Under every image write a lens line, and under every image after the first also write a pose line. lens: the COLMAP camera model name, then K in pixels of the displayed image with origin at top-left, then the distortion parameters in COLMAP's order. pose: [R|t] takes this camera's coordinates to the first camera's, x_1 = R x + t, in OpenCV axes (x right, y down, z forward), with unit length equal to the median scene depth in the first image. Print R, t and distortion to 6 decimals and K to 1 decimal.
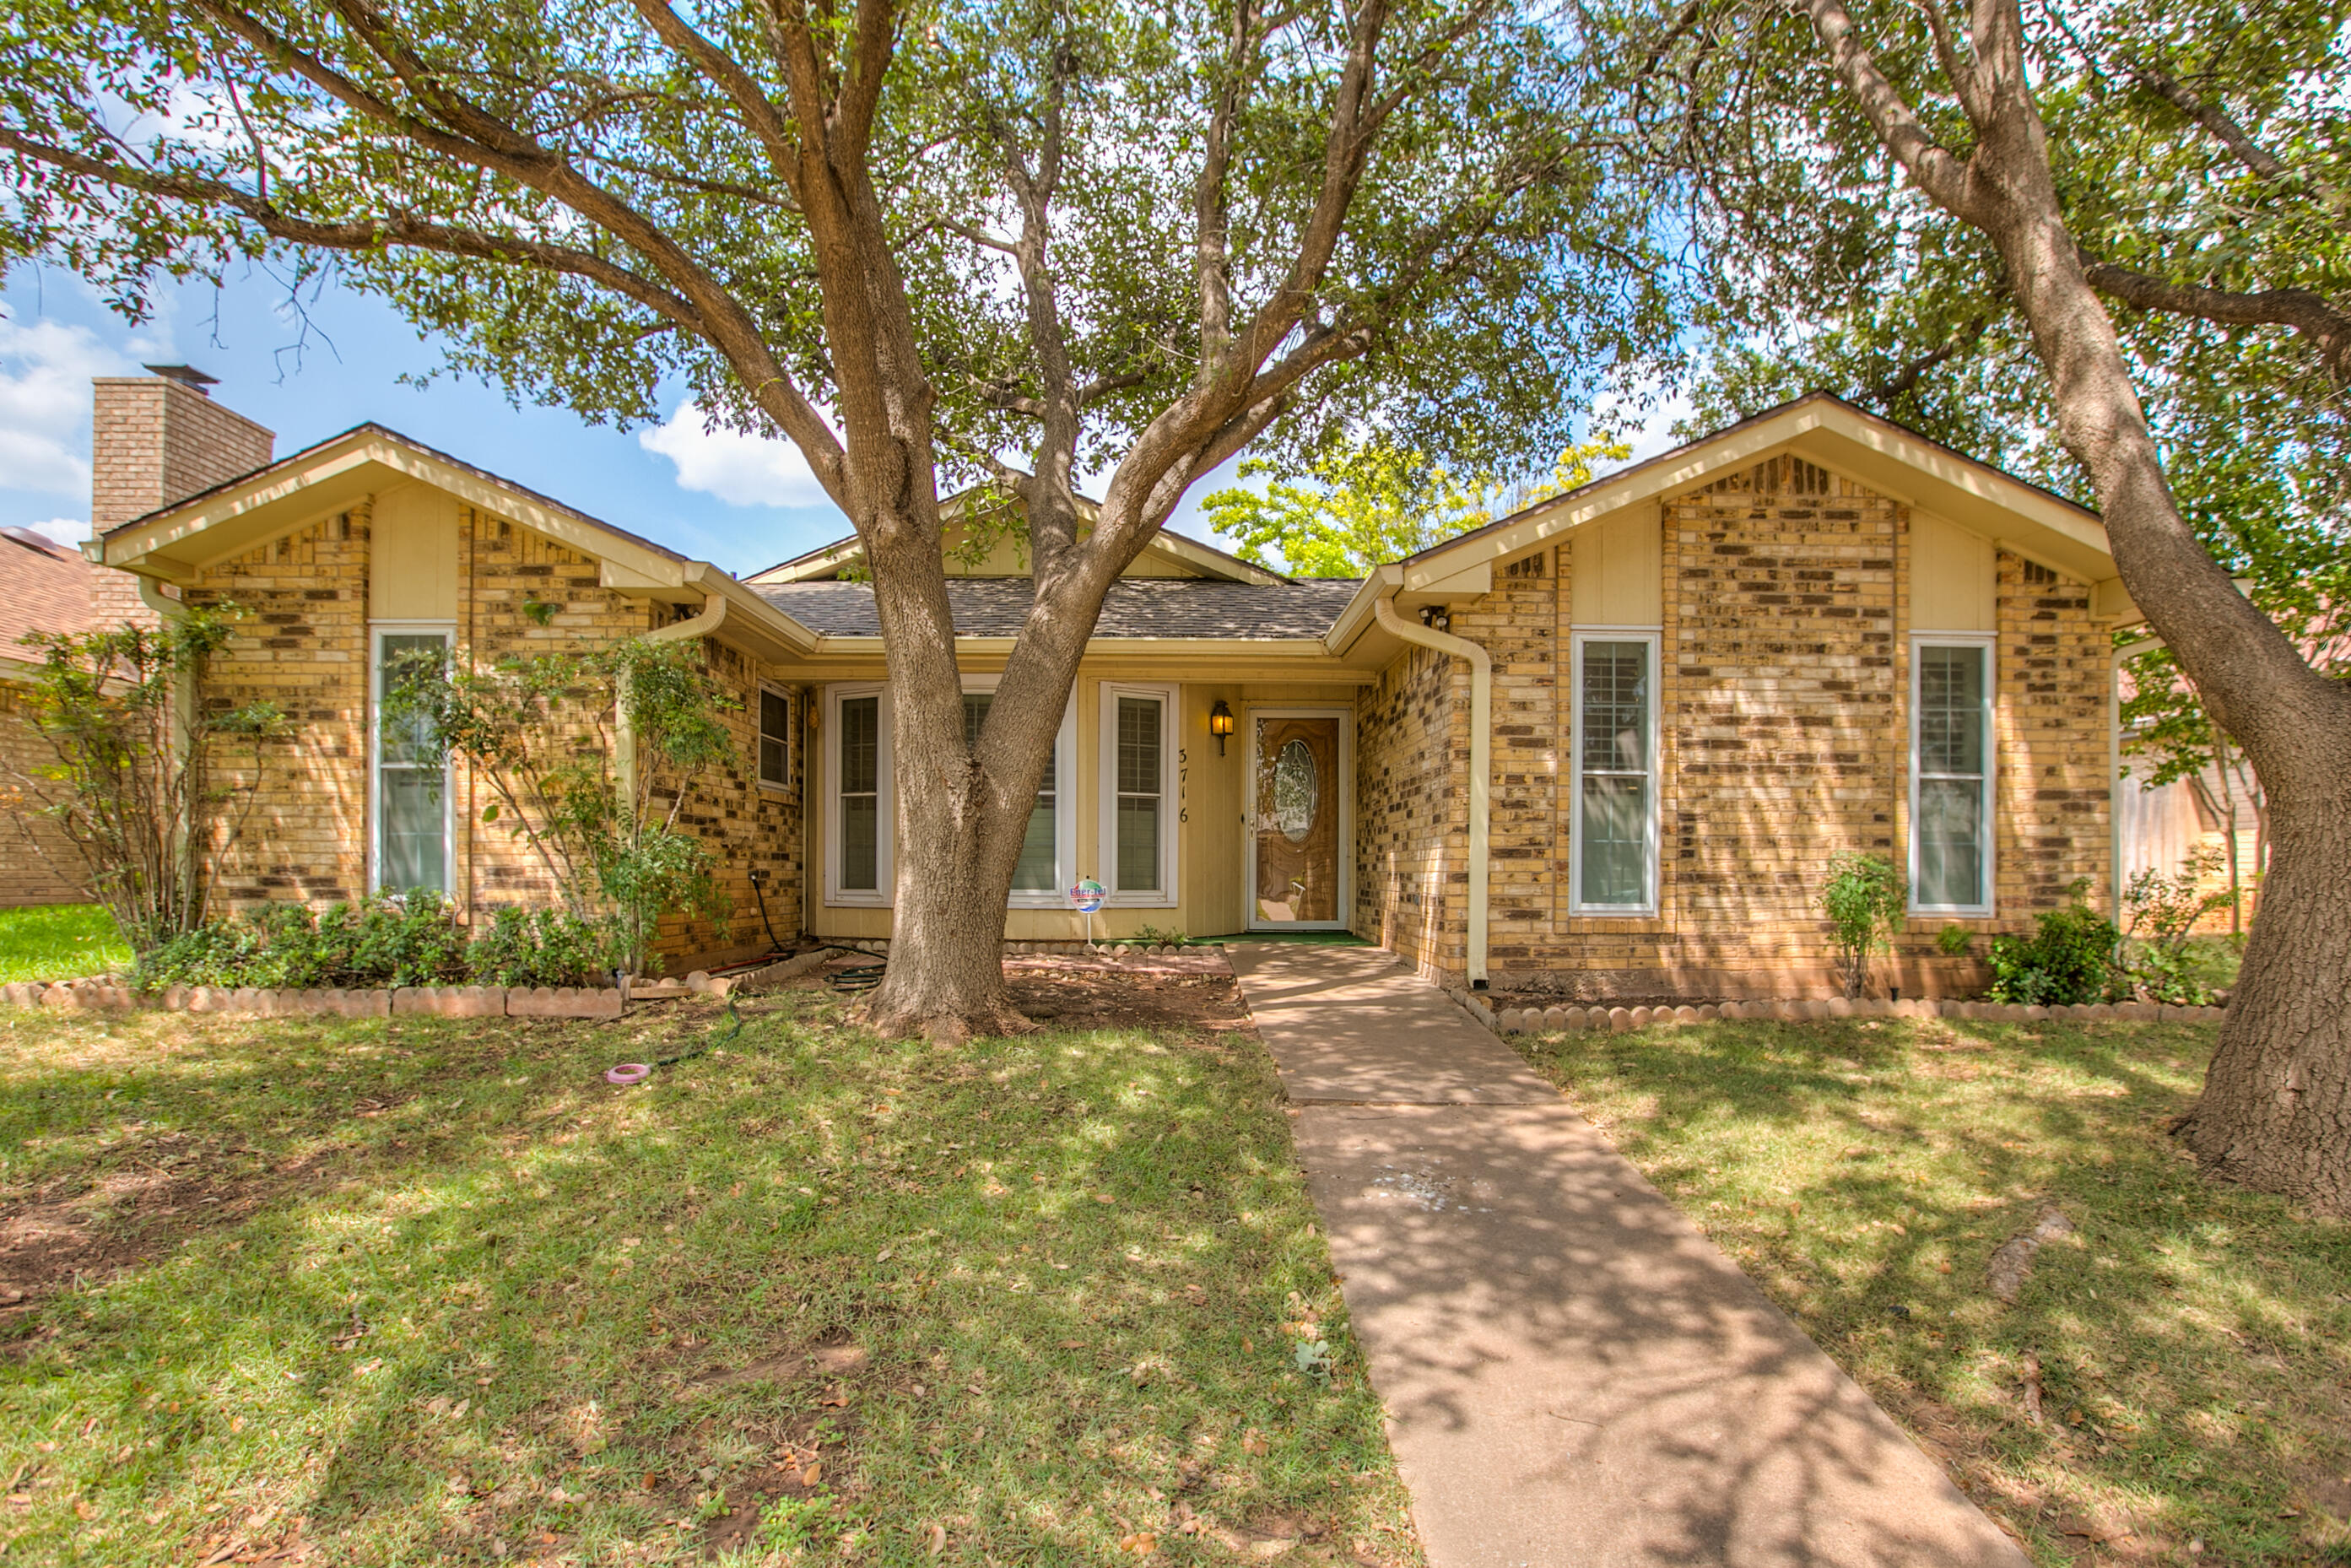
lens RADIAL K [[1148.0, 0, 1174.4], [0, 1148.0, 850.2], [0, 0, 1]] dist [-0.000452, 0.000340]
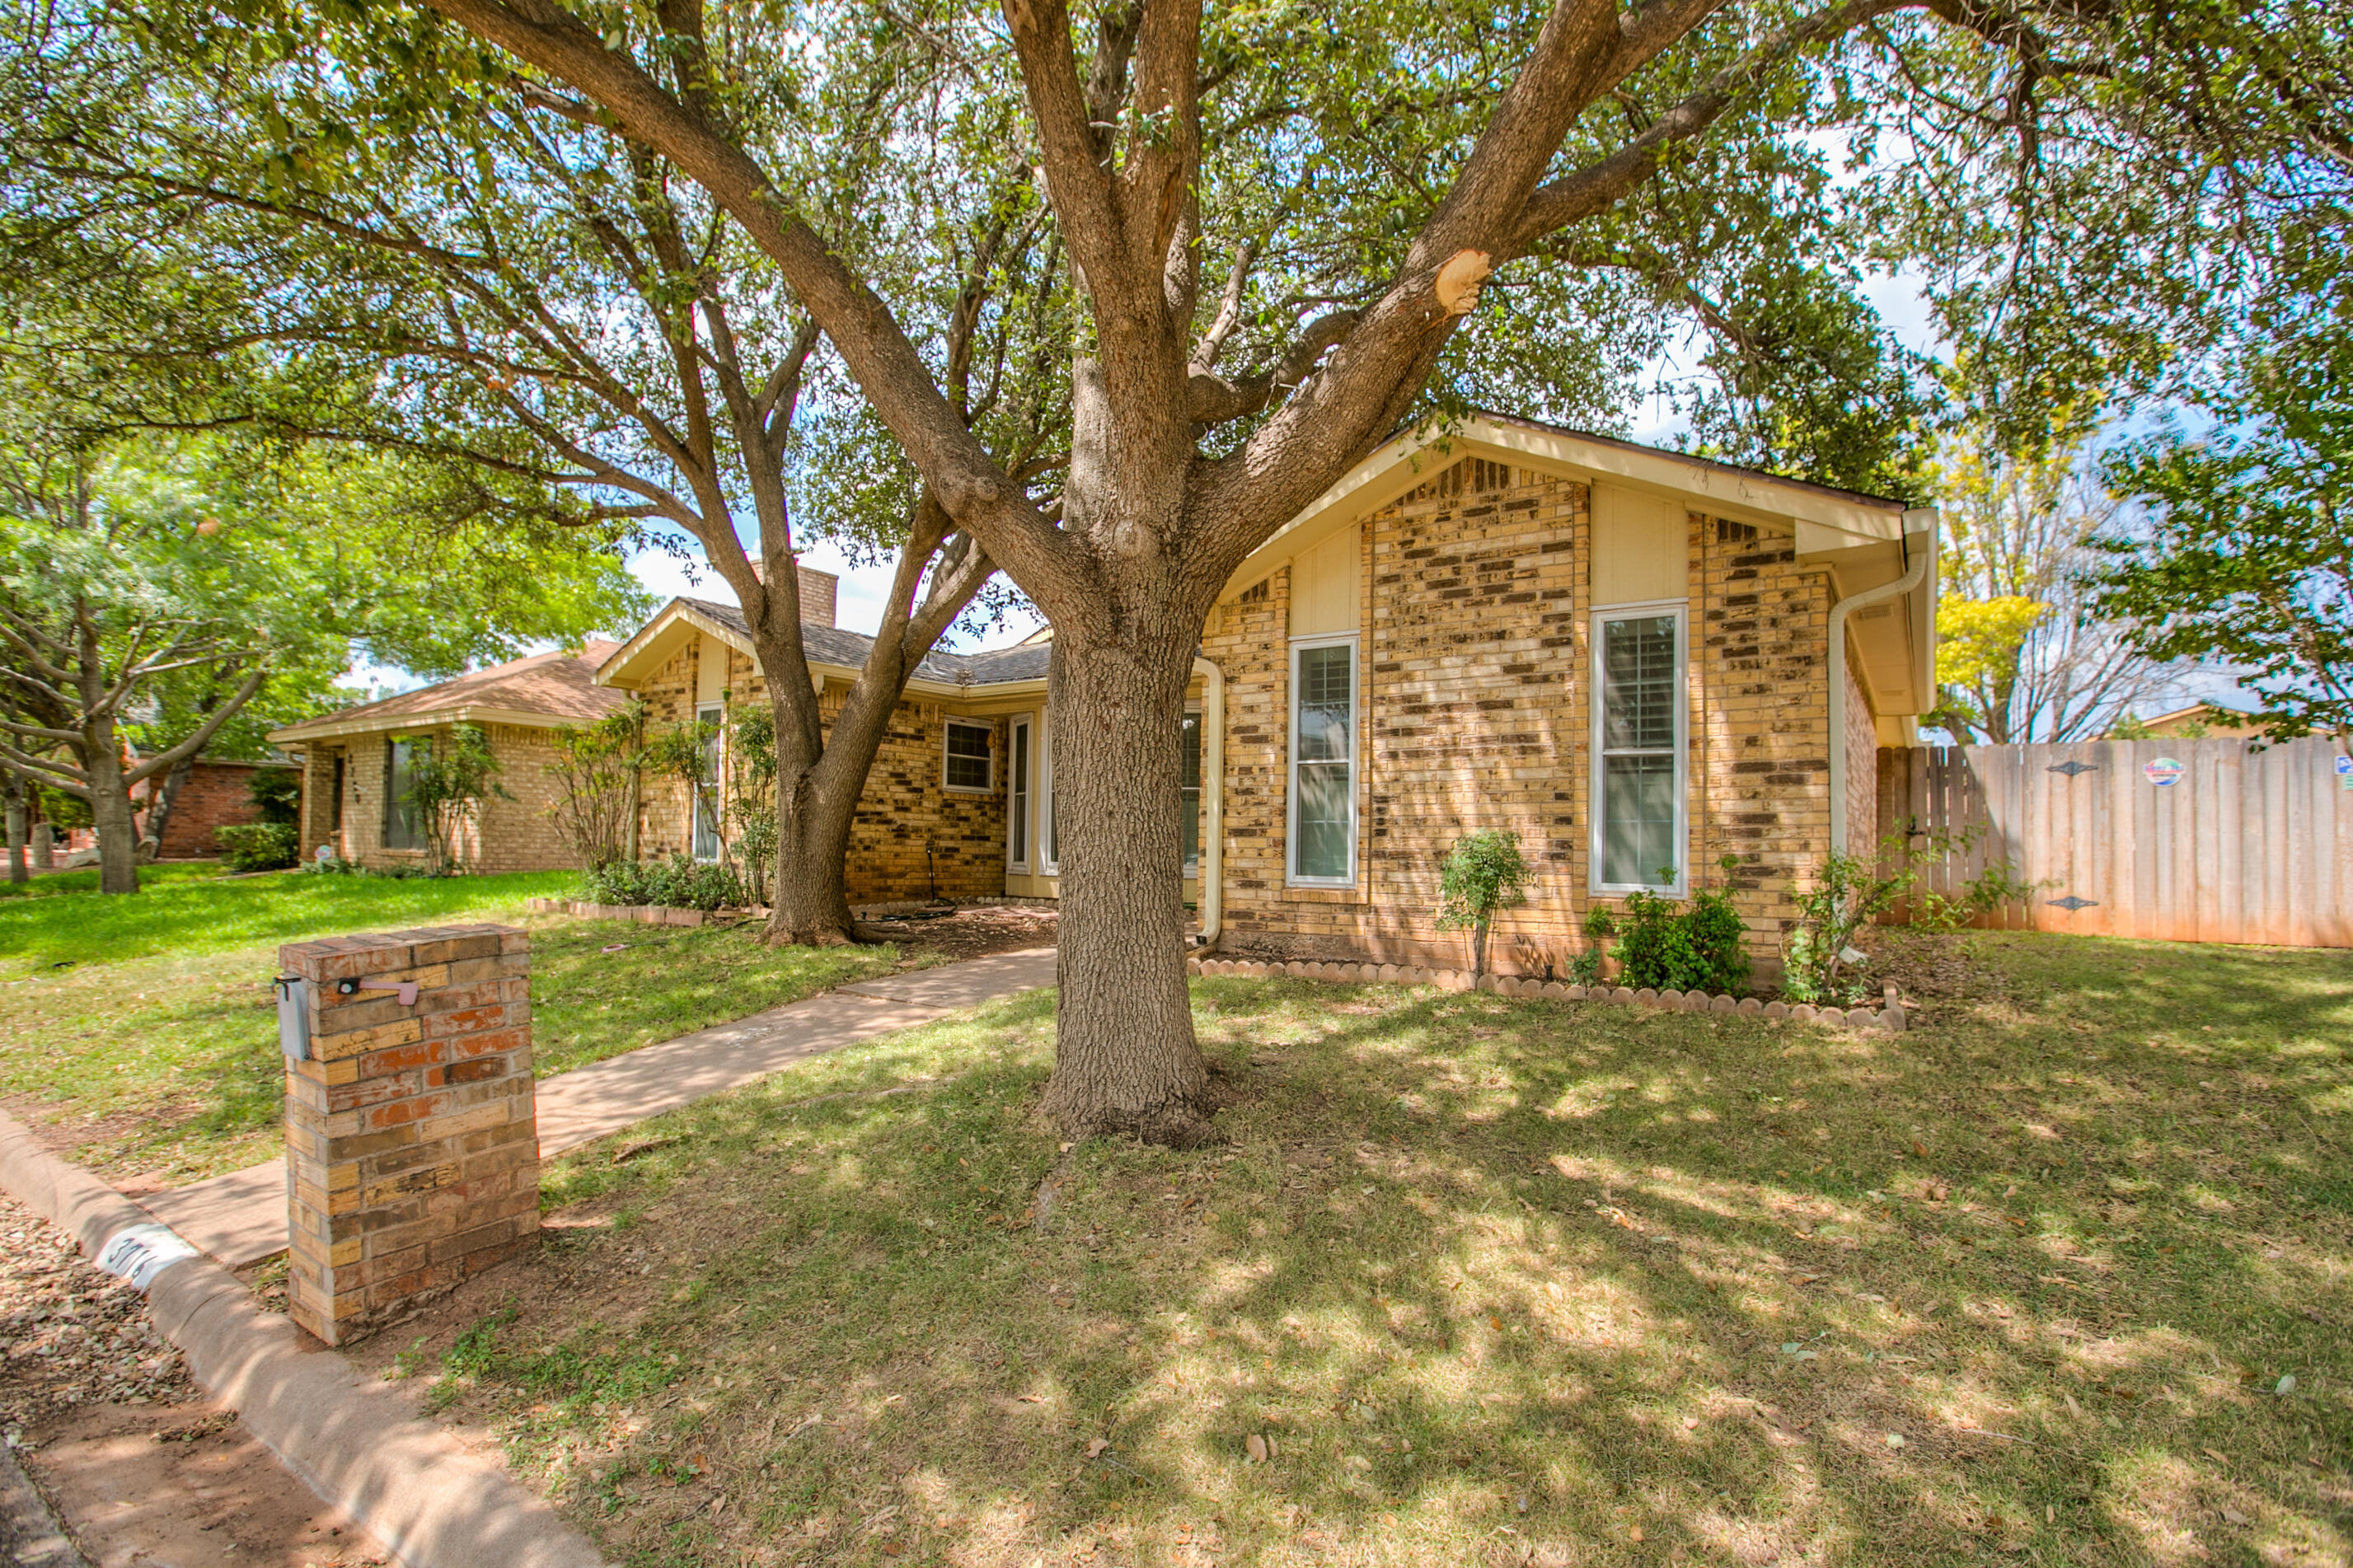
lens RADIAL K [[1097.4, 0, 1177.2], [0, 1097.4, 789.6], [0, 0, 1]] dist [-0.002537, -0.000116]
pose [[0.827479, -0.024802, -0.560949, 0.874057], [-0.001316, 0.998936, -0.046109, 0.010807], [0.561496, 0.038893, 0.826565, 0.018090]]
